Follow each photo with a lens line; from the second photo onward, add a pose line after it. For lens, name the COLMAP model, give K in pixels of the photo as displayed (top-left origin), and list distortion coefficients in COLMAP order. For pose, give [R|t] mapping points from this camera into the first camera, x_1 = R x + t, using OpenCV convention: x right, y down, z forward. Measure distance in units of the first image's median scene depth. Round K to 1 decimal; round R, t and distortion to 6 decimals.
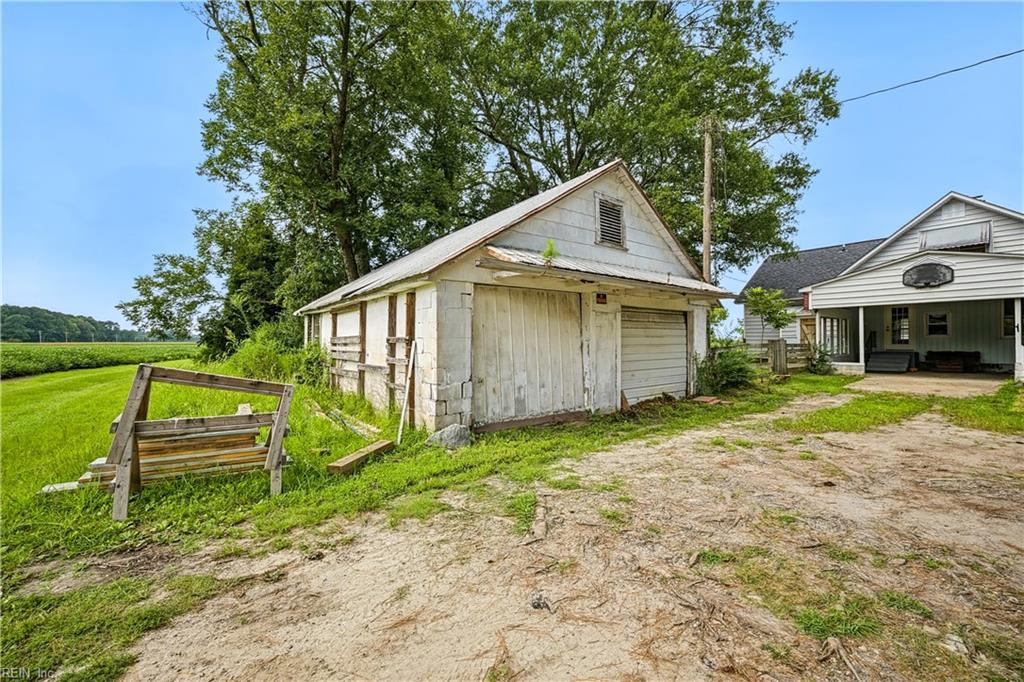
lens RADIAL K [[409.9, 0, 512.5], [0, 409.9, 344.4], [0, 0, 1]] dist [-0.001044, -0.000133]
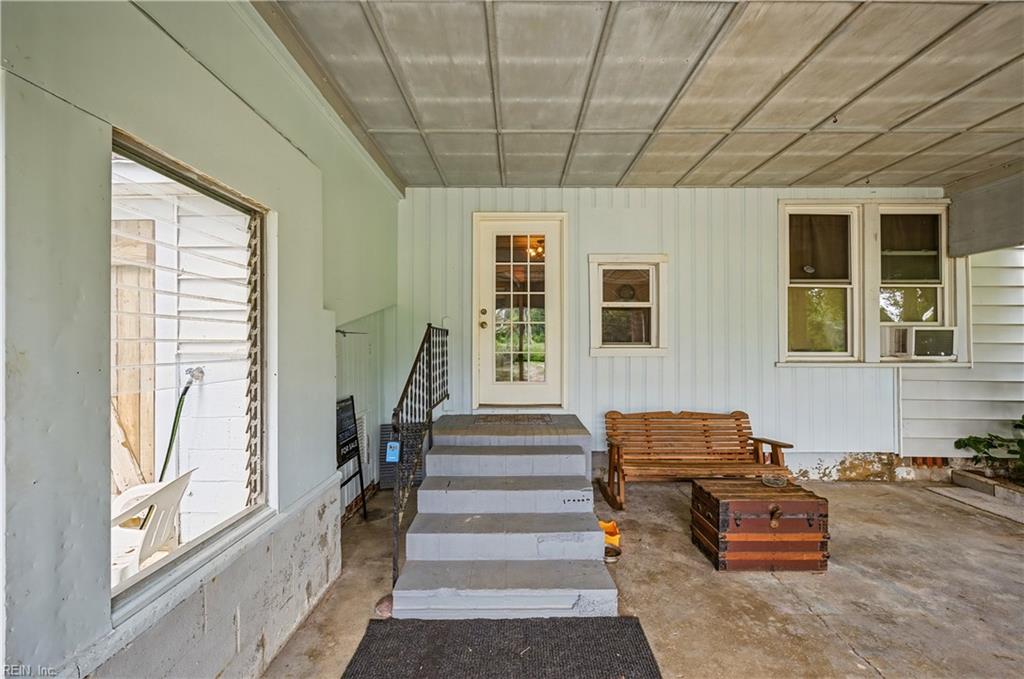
lens RADIAL K [[409.9, 0, 513.8], [0, 409.9, 339.5], [0, 0, 1]] dist [-0.001044, -0.000133]
pose [[0.625423, 0.007328, 0.780251, 0.926197], [0.004903, 0.999899, -0.013322, -0.028717], [-0.780270, 0.012158, 0.625324, 1.046792]]
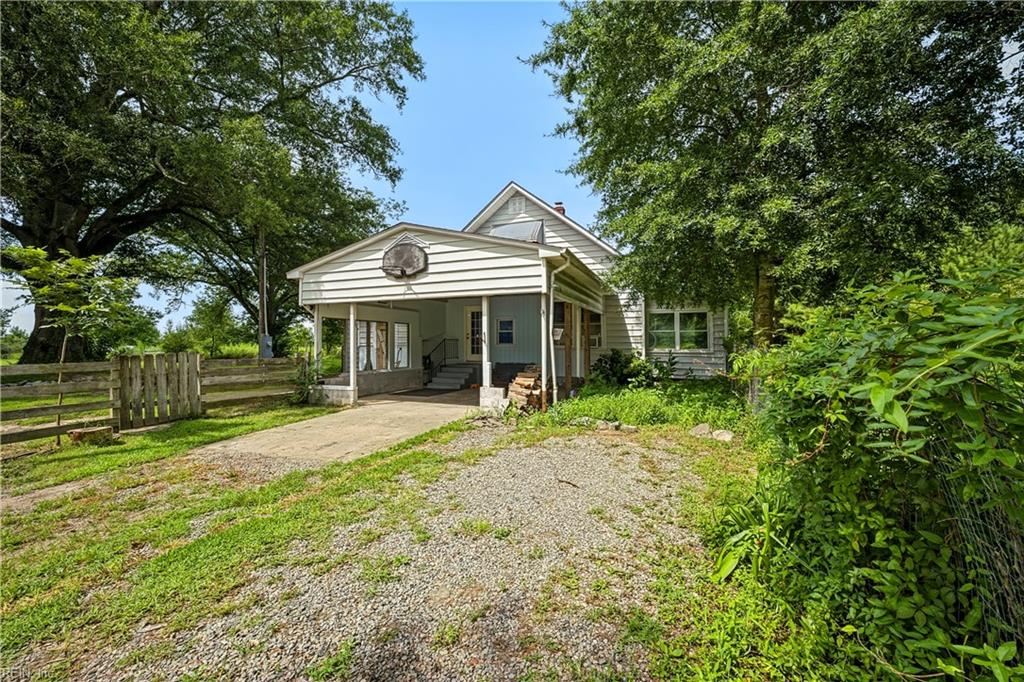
lens RADIAL K [[409.9, 0, 520.0], [0, 409.9, 338.5], [0, 0, 1]] dist [-0.001044, -0.000133]
pose [[0.864402, 0.009238, 0.502716, 0.730388], [0.002884, 0.999724, -0.023331, -0.016309], [-0.502792, 0.021617, 0.864137, 0.265920]]
